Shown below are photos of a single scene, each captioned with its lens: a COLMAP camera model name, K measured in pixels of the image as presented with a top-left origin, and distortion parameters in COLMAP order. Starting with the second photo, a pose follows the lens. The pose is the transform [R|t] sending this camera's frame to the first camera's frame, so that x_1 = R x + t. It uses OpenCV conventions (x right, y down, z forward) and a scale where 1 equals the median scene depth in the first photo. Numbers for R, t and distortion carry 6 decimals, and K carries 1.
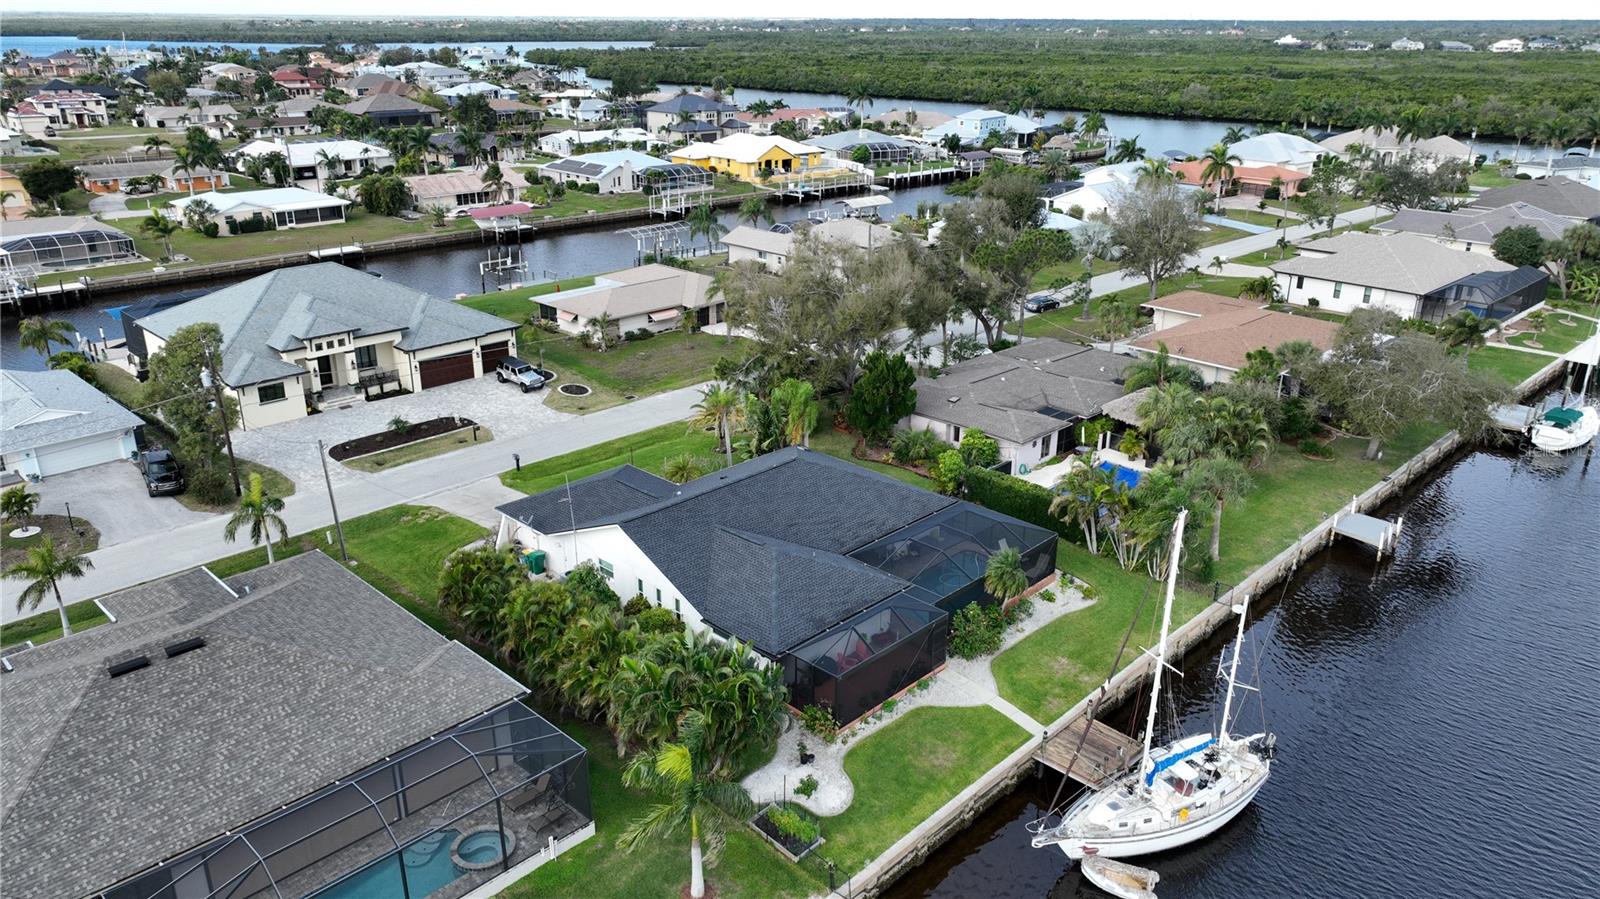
lens RADIAL K [[1124.2, 0, 800.0], [0, 1124.2, 449.5], [0, 0, 1]] dist [0.000759, 0.011133]
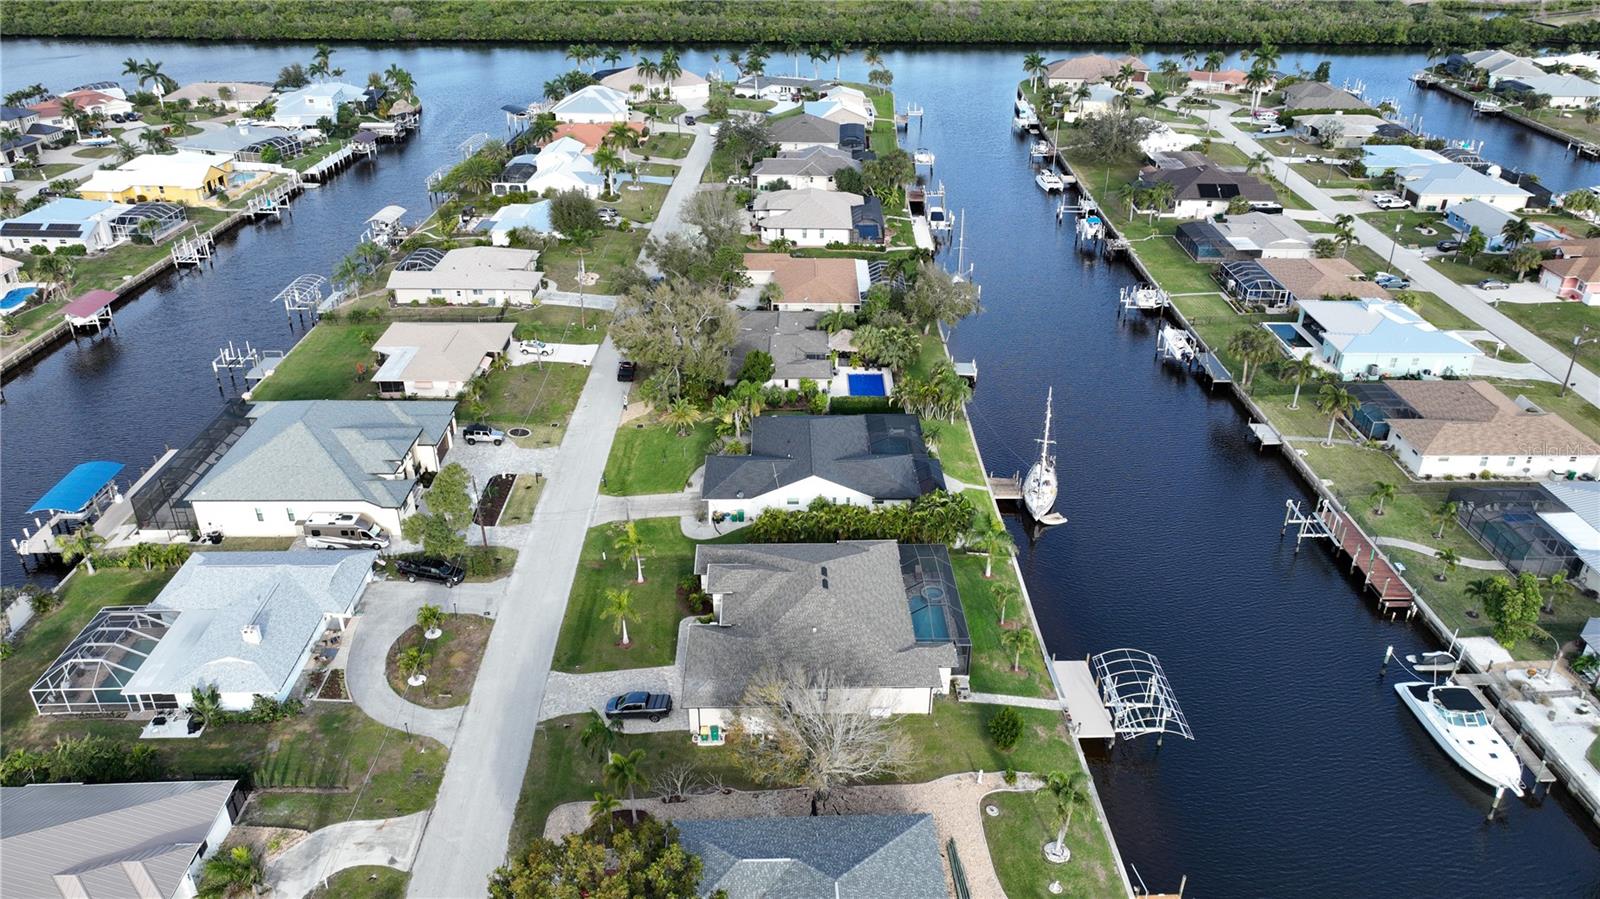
lens RADIAL K [[1124.2, 0, 800.0], [0, 1124.2, 449.5], [0, 0, 1]] dist [0.000759, 0.011133]
pose [[0.701099, -0.335828, 0.629030, -0.873355], [0.252780, 0.941915, 0.221130, -0.263754], [-0.666755, 0.003972, 0.745267, -0.315695]]
